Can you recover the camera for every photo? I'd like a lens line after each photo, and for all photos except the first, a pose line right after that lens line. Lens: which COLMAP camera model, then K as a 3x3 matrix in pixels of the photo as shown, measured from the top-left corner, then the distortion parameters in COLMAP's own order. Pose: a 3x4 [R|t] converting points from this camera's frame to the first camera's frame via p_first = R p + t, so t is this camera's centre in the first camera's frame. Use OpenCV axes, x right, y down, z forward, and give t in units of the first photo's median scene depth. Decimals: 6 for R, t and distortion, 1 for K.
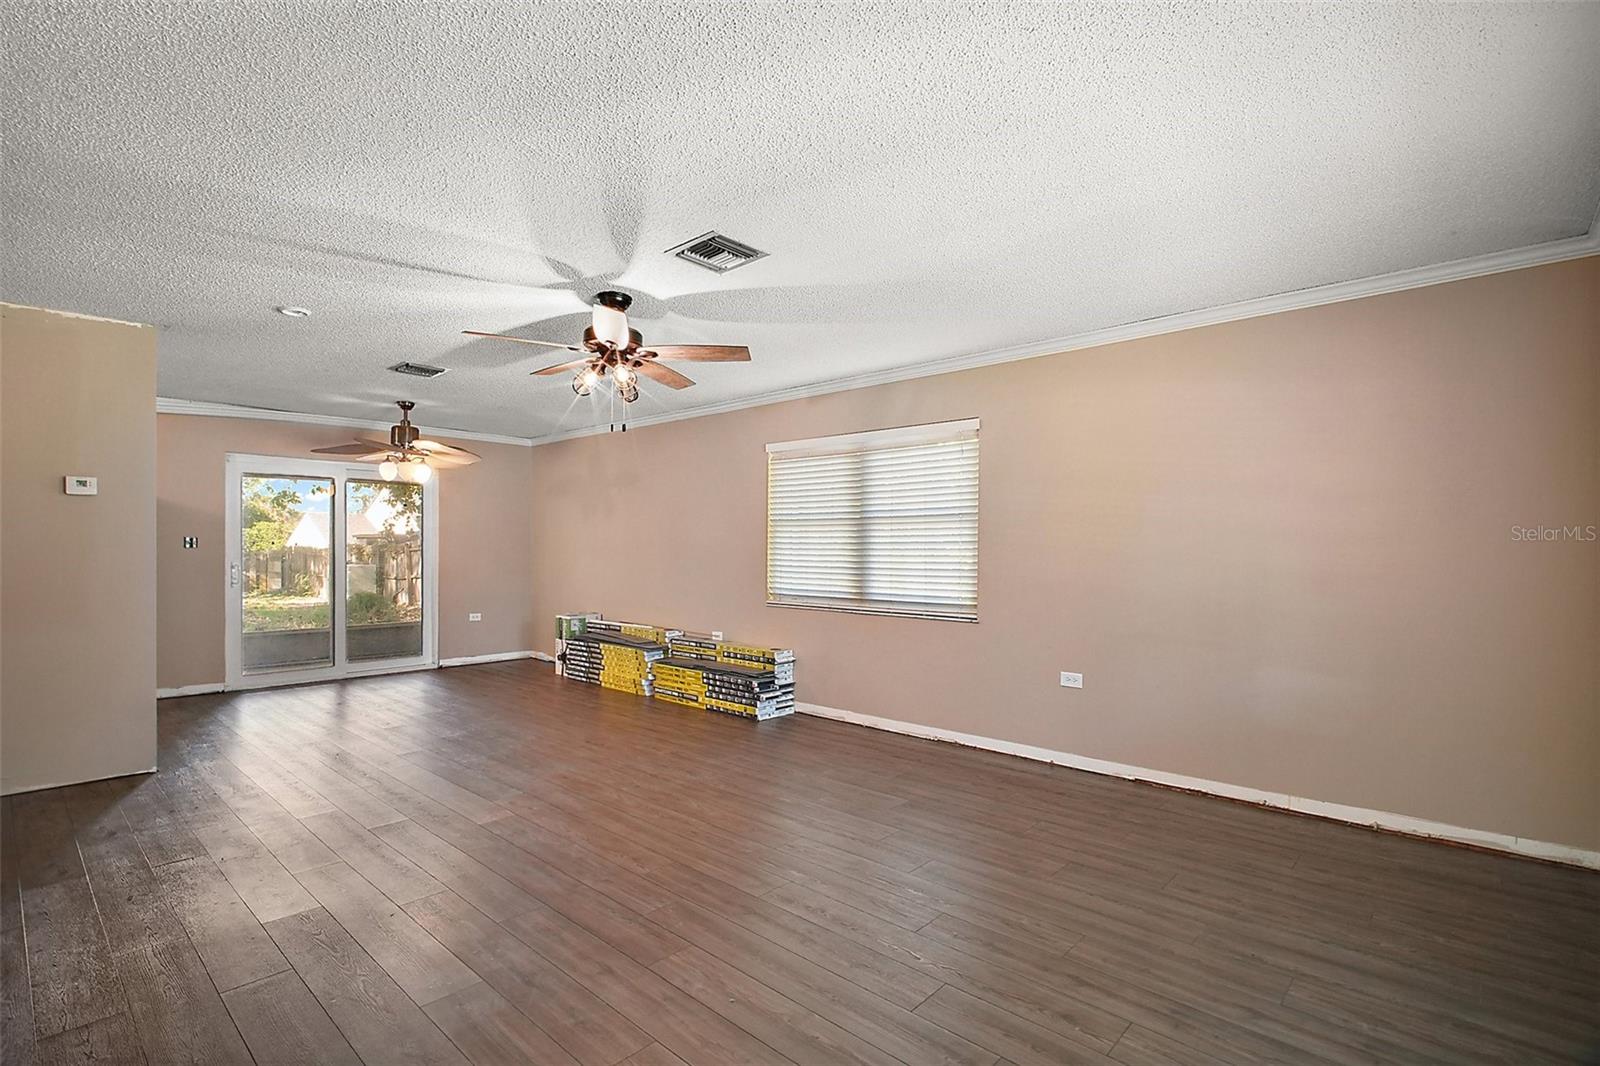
lens RADIAL K [[763.9, 0, 780.4], [0, 763.9, 549.0], [0, 0, 1]] dist [-0.000944, -0.000178]
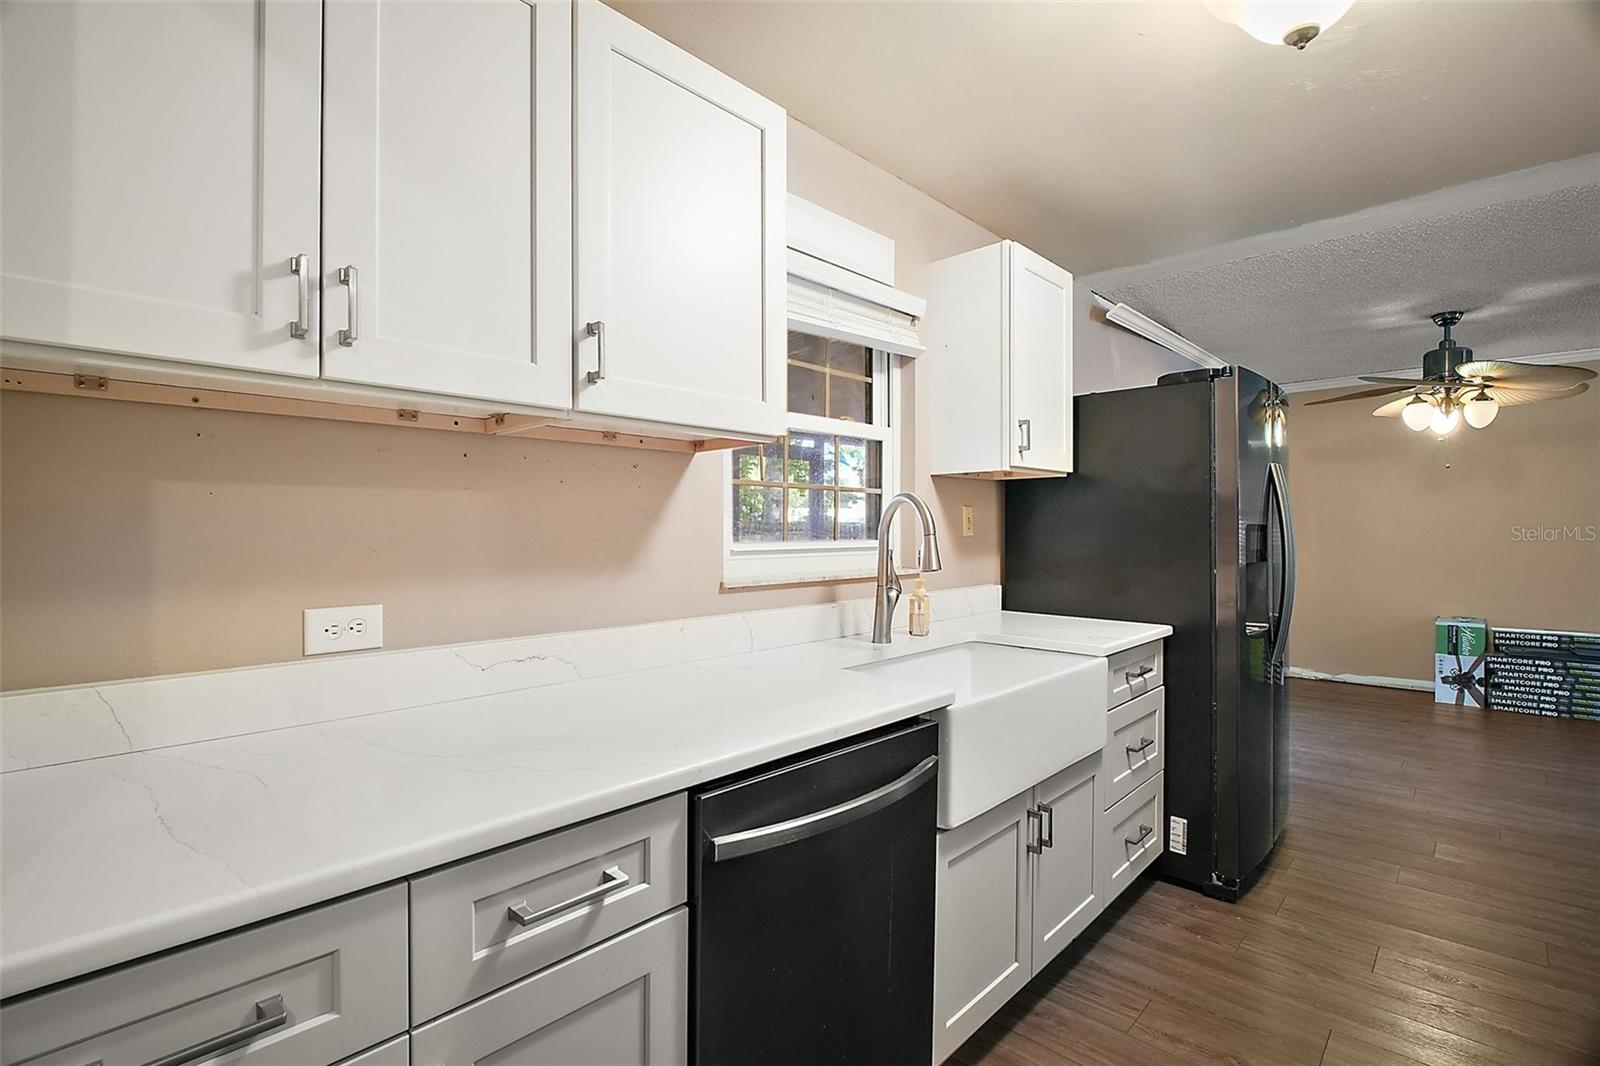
lens RADIAL K [[749.9, 0, 800.0], [0, 749.9, 533.0], [0, 0, 1]] dist [-0.002028, -0.000644]
pose [[0.999912, -0.006587, 0.011547, -0.956609], [0.006579, 0.999978, 0.000723, -0.002519], [-0.011552, -0.000647, 0.999933, 0.308967]]
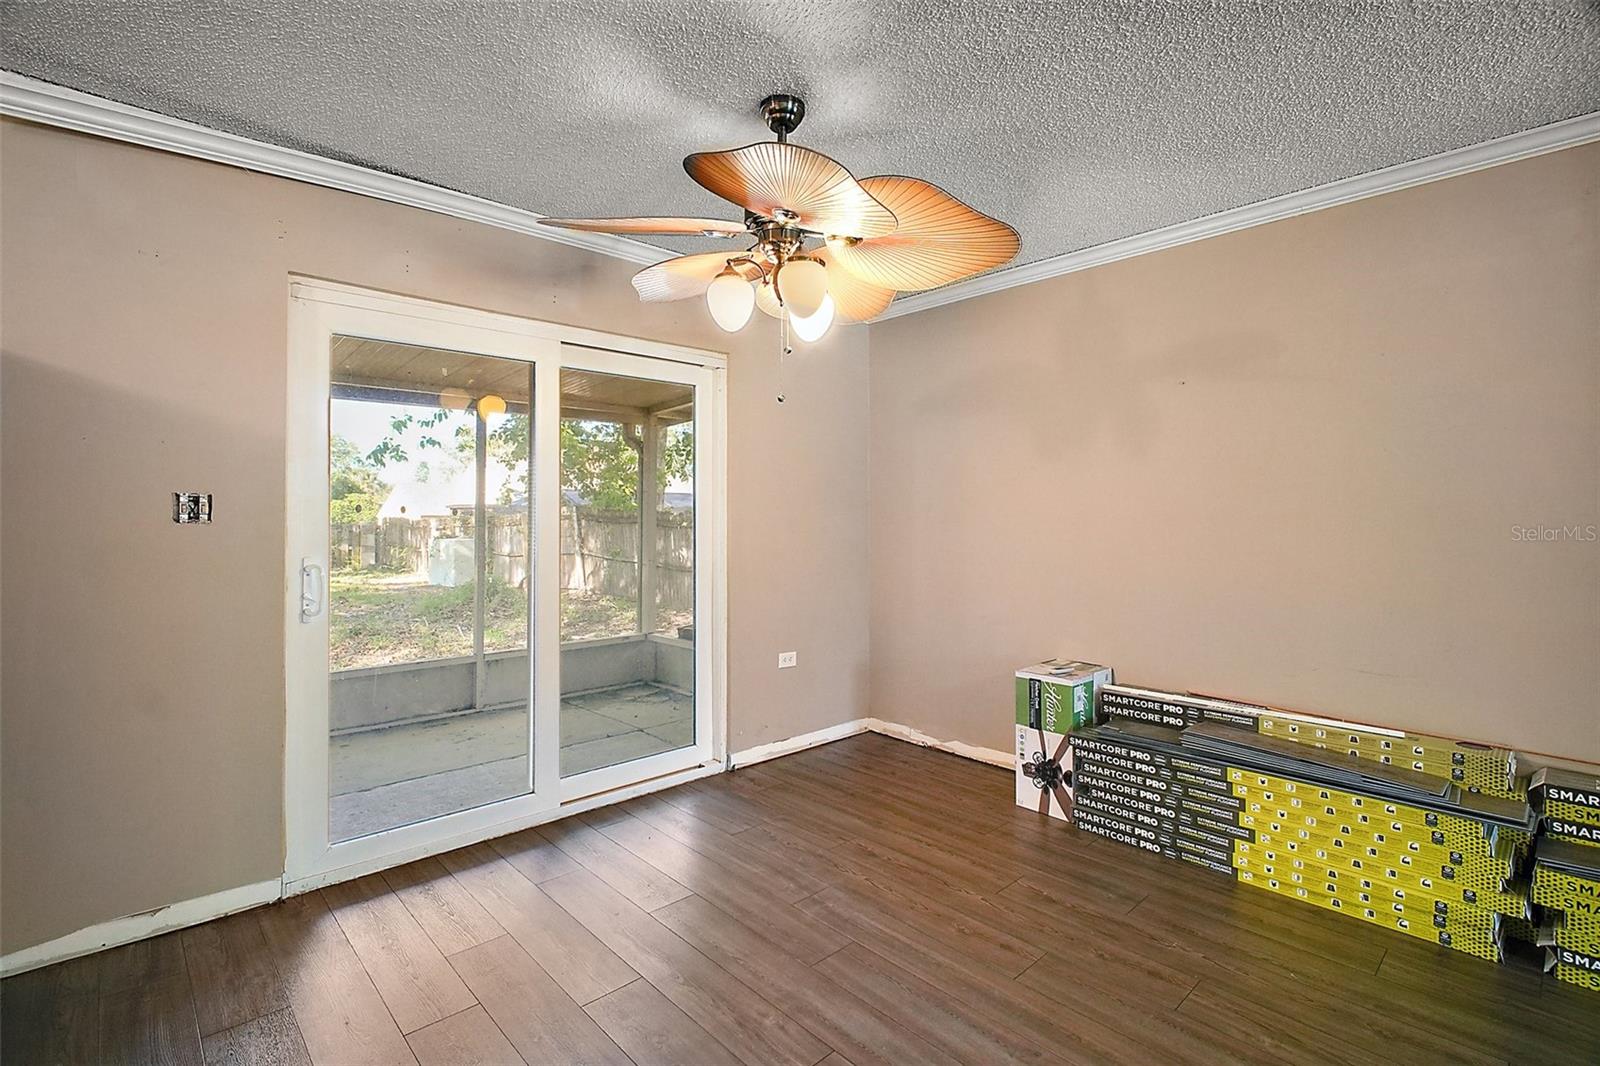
lens RADIAL K [[749.5, 0, 793.8], [0, 749.5, 518.1], [0, 0, 1]] dist [-0.007277, -0.001352]
pose [[0.997989, -0.004475, -0.063228, -0.414772], [0.004463, 0.999990, -0.000340, -0.001738], [0.063229, 0.000057, 0.997999, 0.593603]]
